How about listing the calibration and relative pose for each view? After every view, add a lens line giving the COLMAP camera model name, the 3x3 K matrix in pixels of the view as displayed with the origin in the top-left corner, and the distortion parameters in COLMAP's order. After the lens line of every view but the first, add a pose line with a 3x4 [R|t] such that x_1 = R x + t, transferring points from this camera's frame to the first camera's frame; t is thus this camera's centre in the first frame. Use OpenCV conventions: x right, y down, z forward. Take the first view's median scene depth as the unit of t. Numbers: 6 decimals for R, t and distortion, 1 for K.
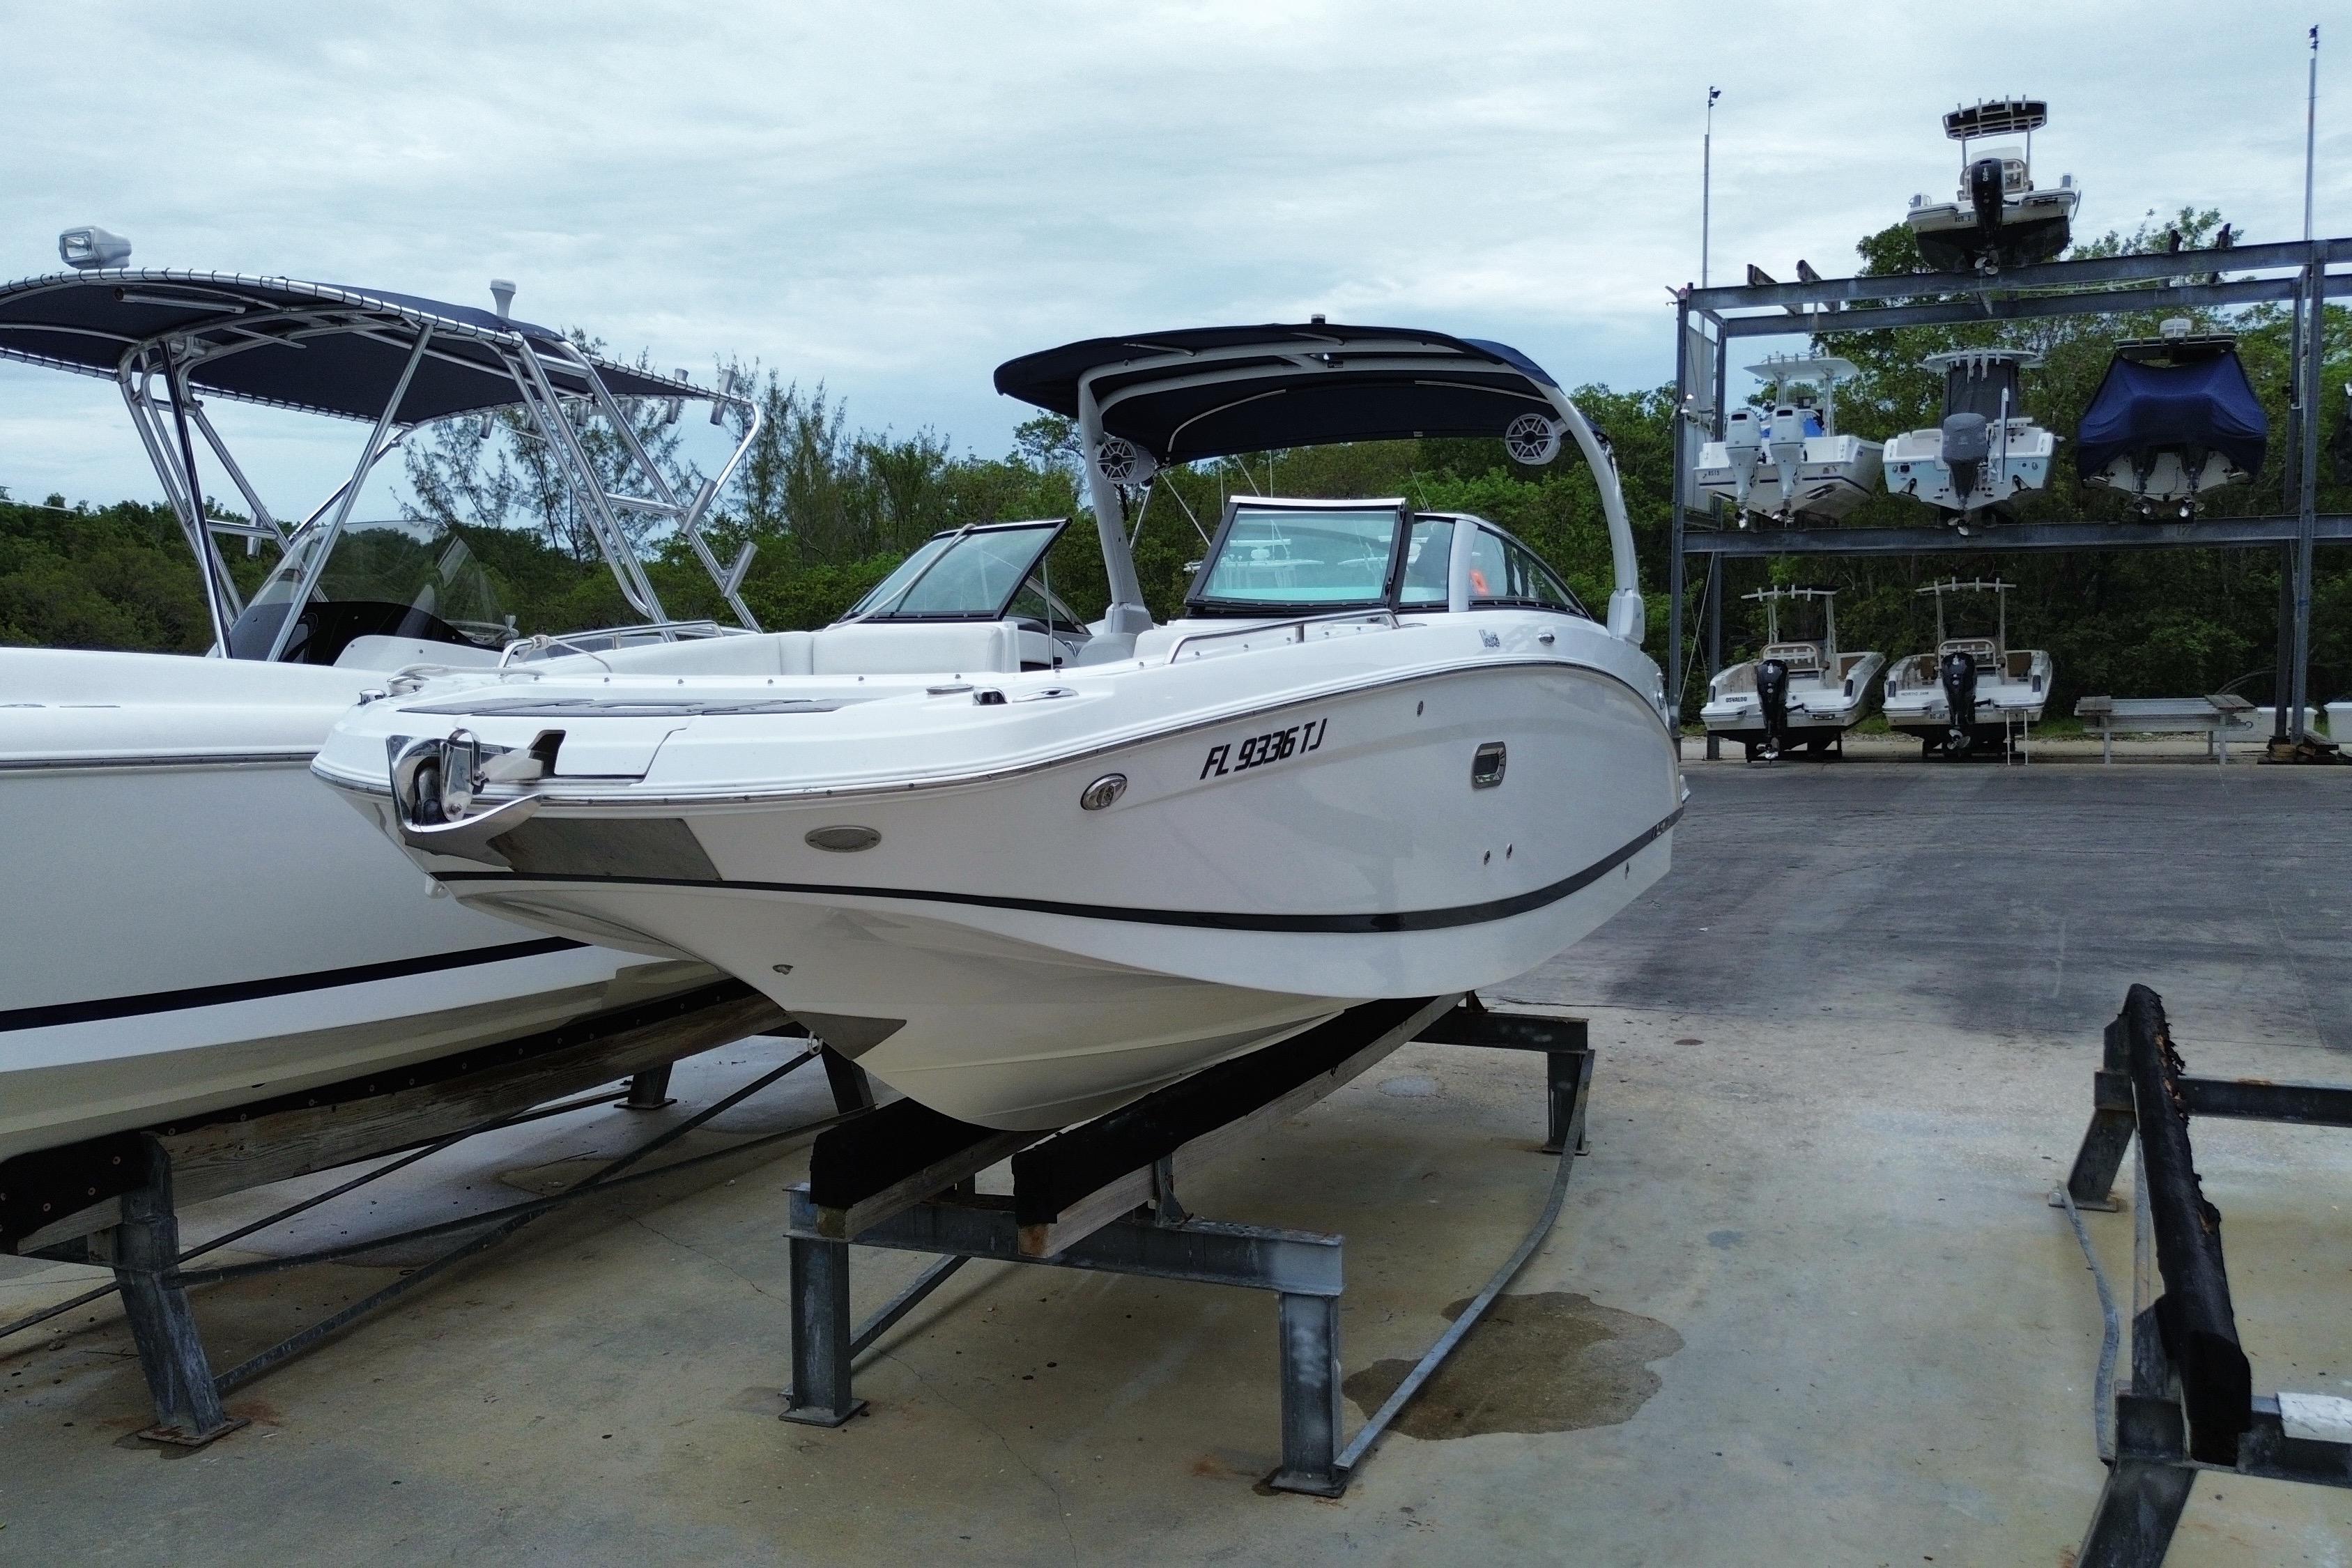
lens RADIAL K [[1976.8, 0, 1179.3], [0, 1976.8, 809.8], [0, 0, 1]] dist [0.073510, -0.071991]
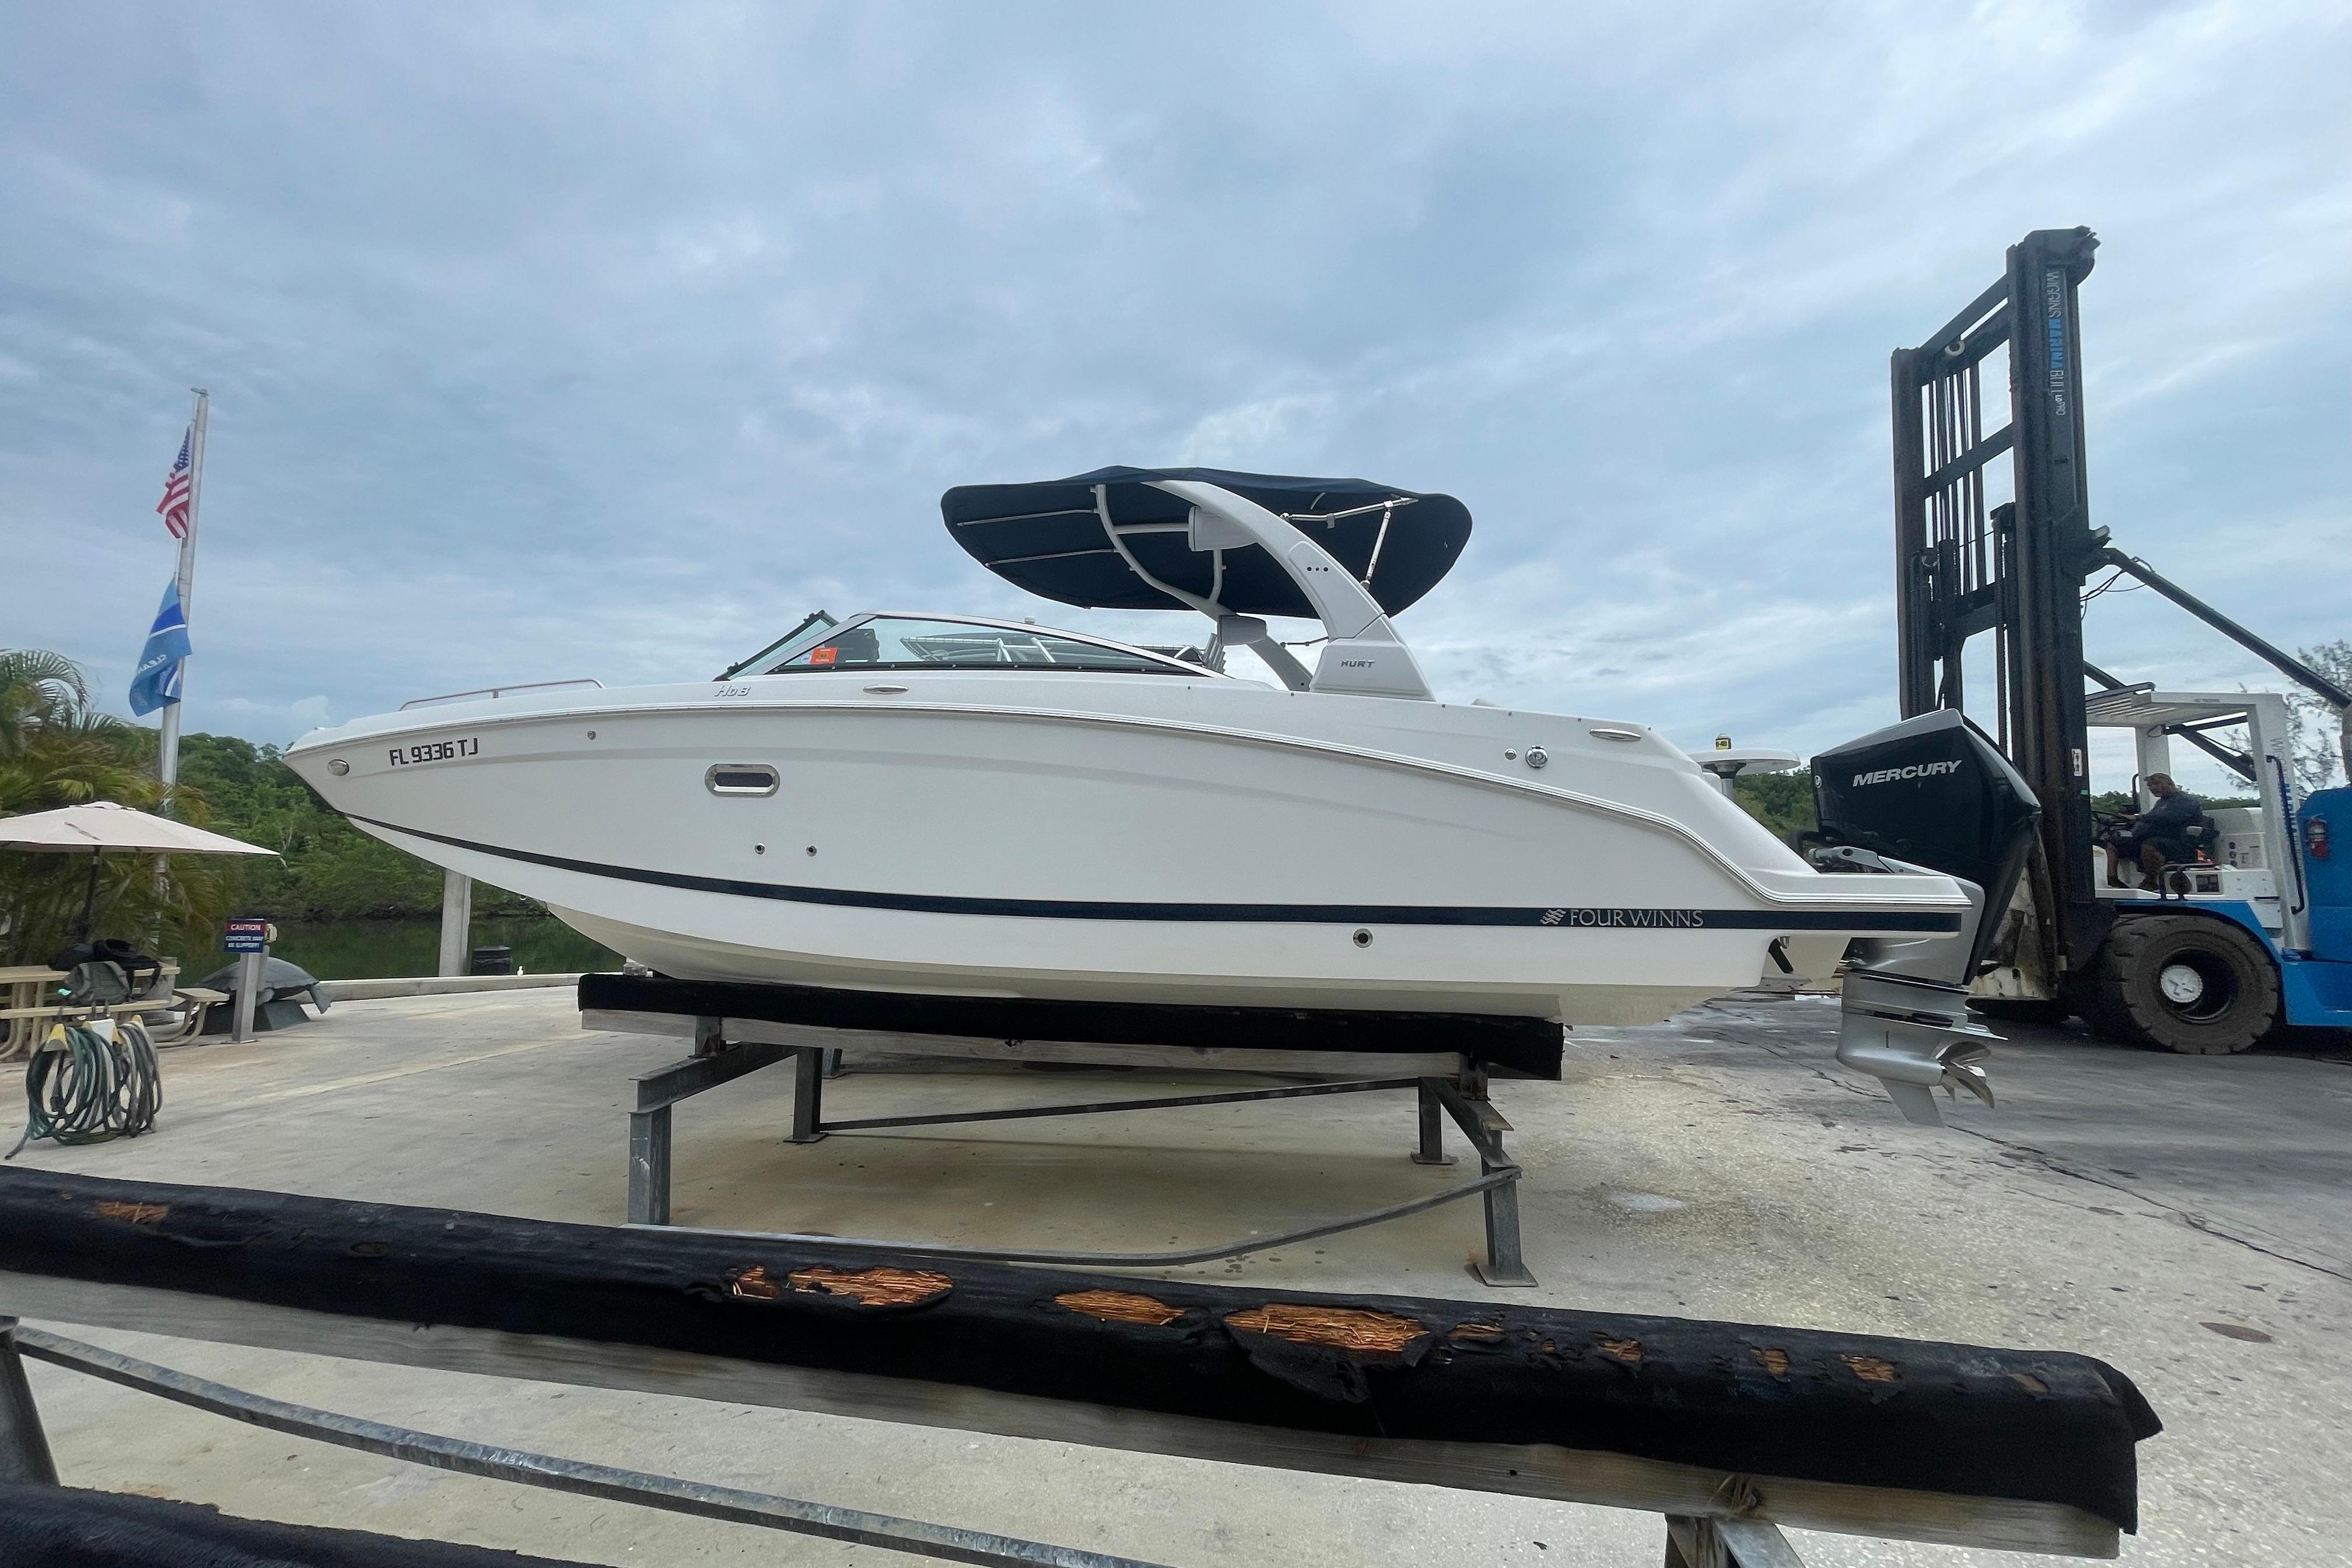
lens RADIAL K [[951.8, 0, 1185.7], [0, 951.8, 775.0], [0, 0, 1]] dist [-0.006025, 0.003142]
pose [[0.271314, -0.086705, -0.958578, 0.700758], [-0.097987, 0.988271, -0.117124, 0.017751], [0.957490, 0.125705, 0.259636, 0.883394]]
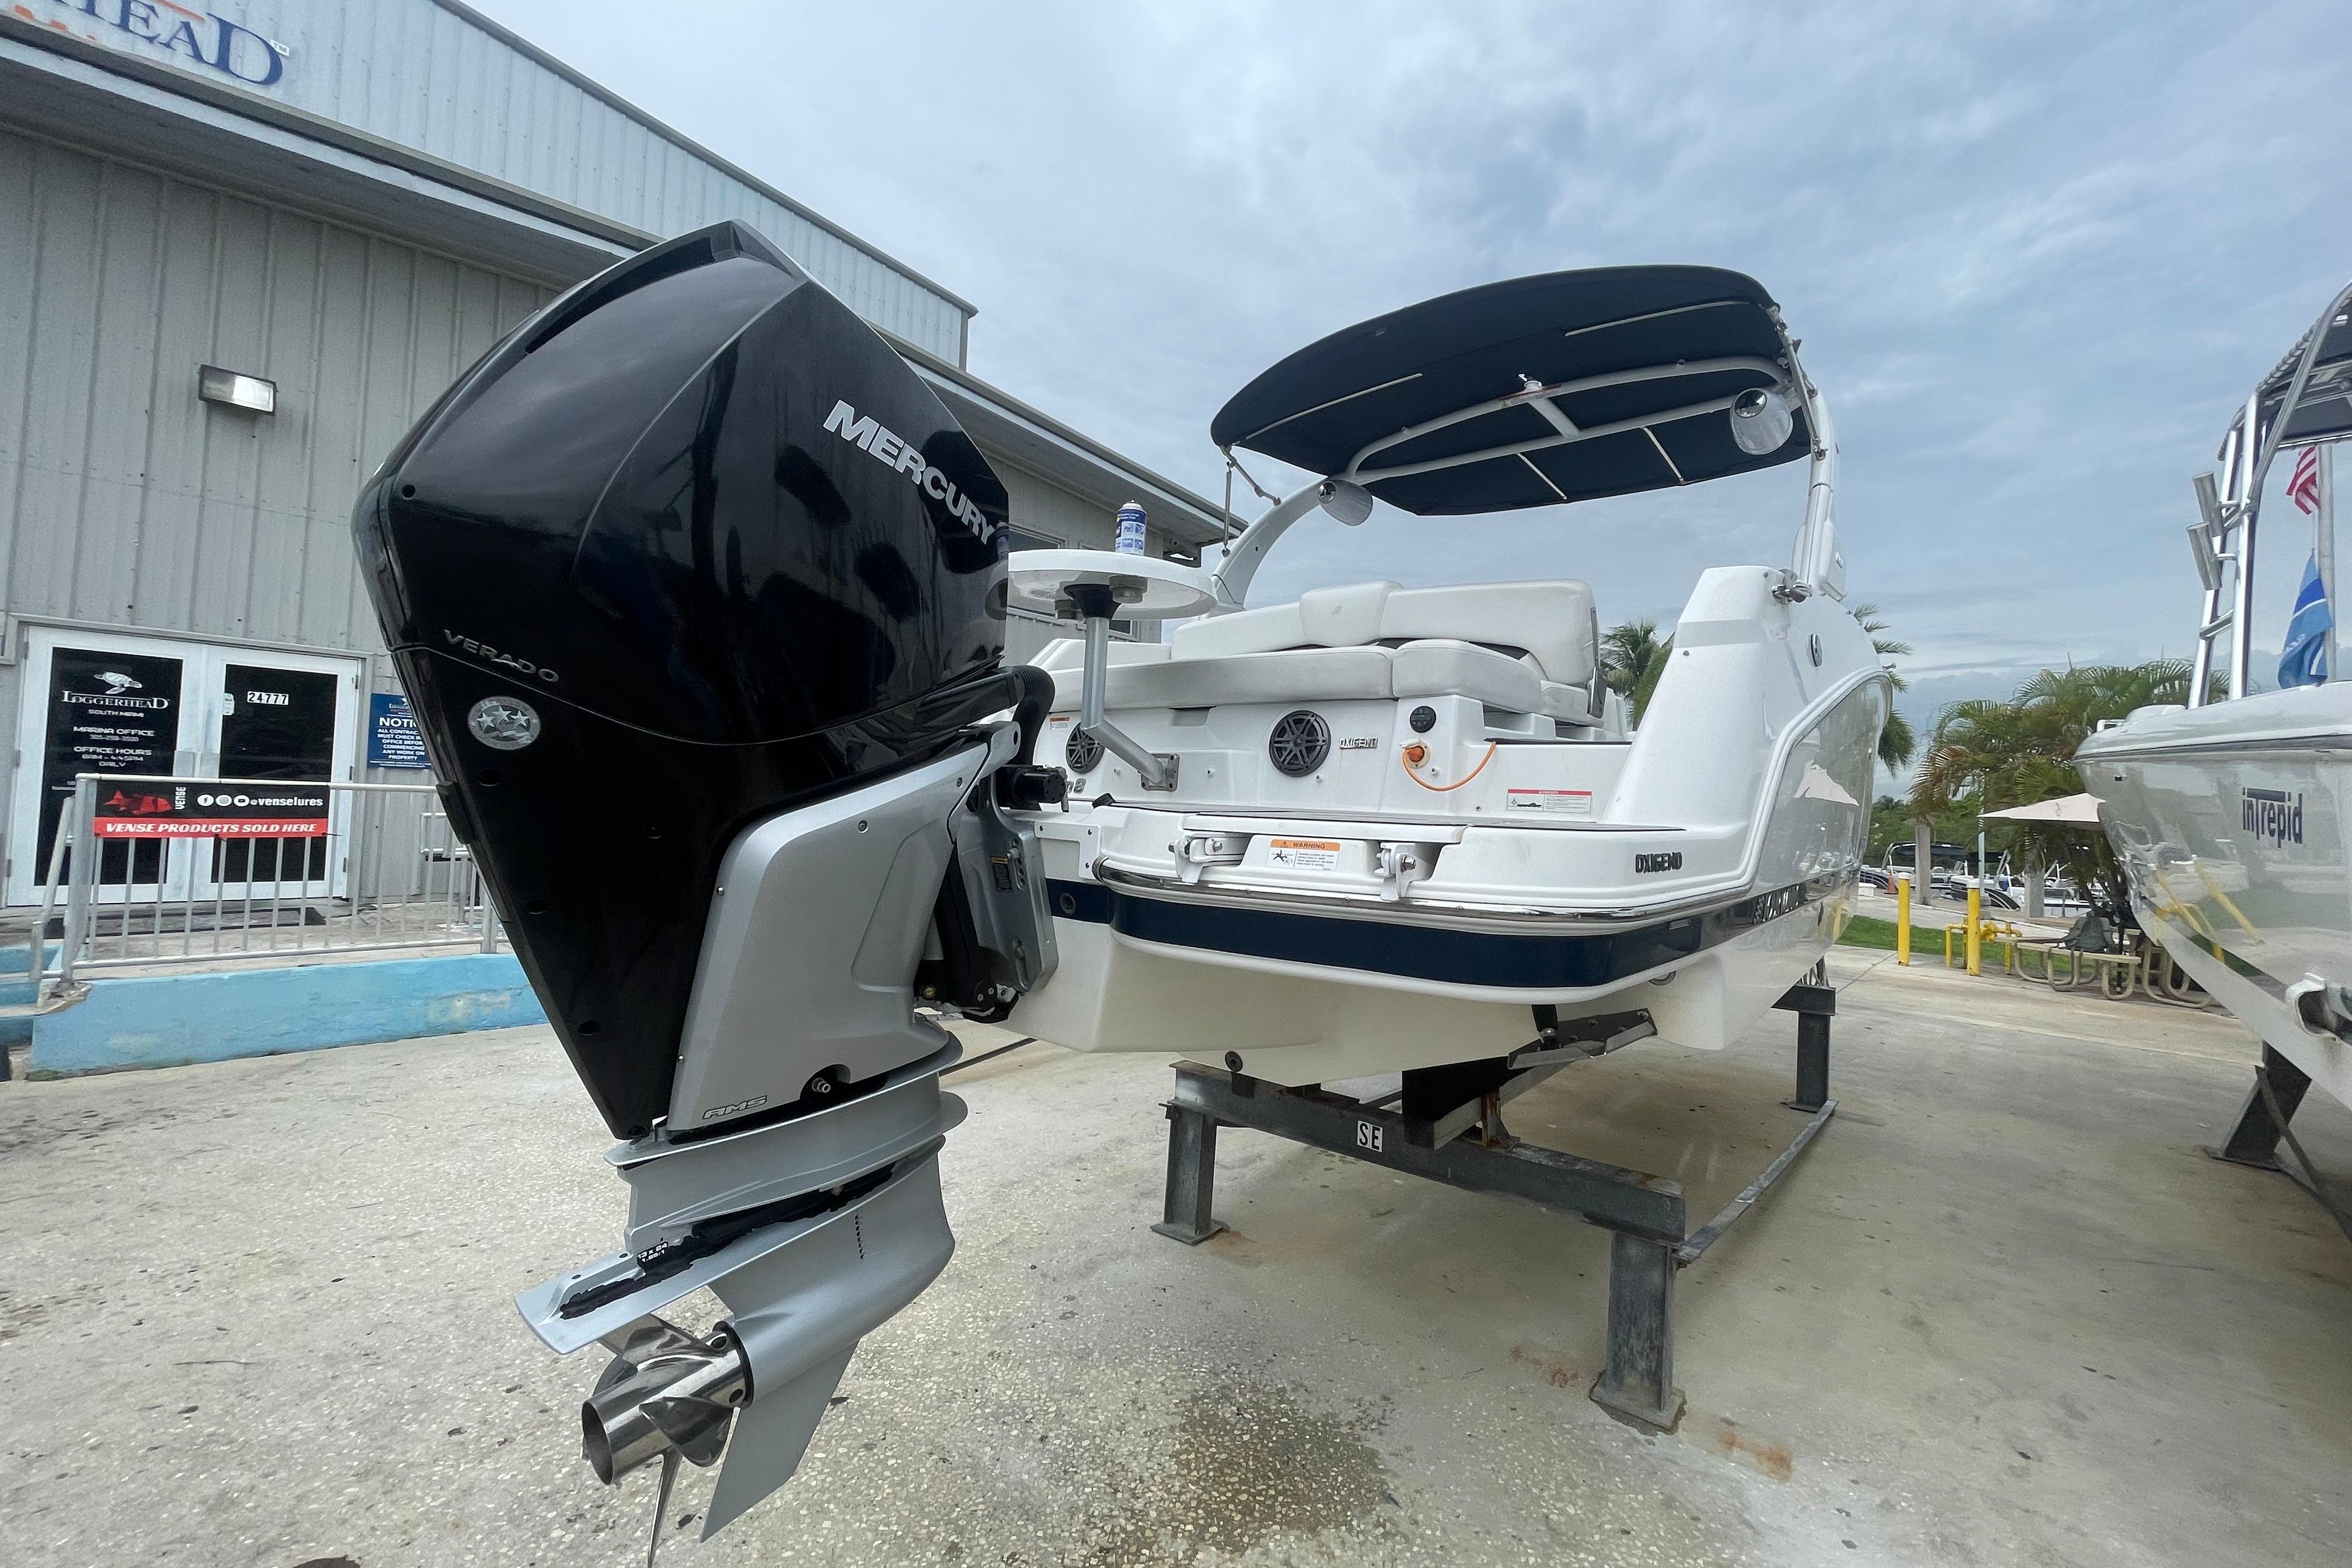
lens RADIAL K [[951.8, 0, 1174.9], [0, 951.8, 785.0], [0, 0, 1]] dist [-0.006025, 0.003142]
pose [[-0.951563, -0.015353, 0.307070, 0.098714], [0.003921, 0.998065, 0.062053, -0.046979], [-0.307428, 0.060251, -0.949662, 1.657412]]
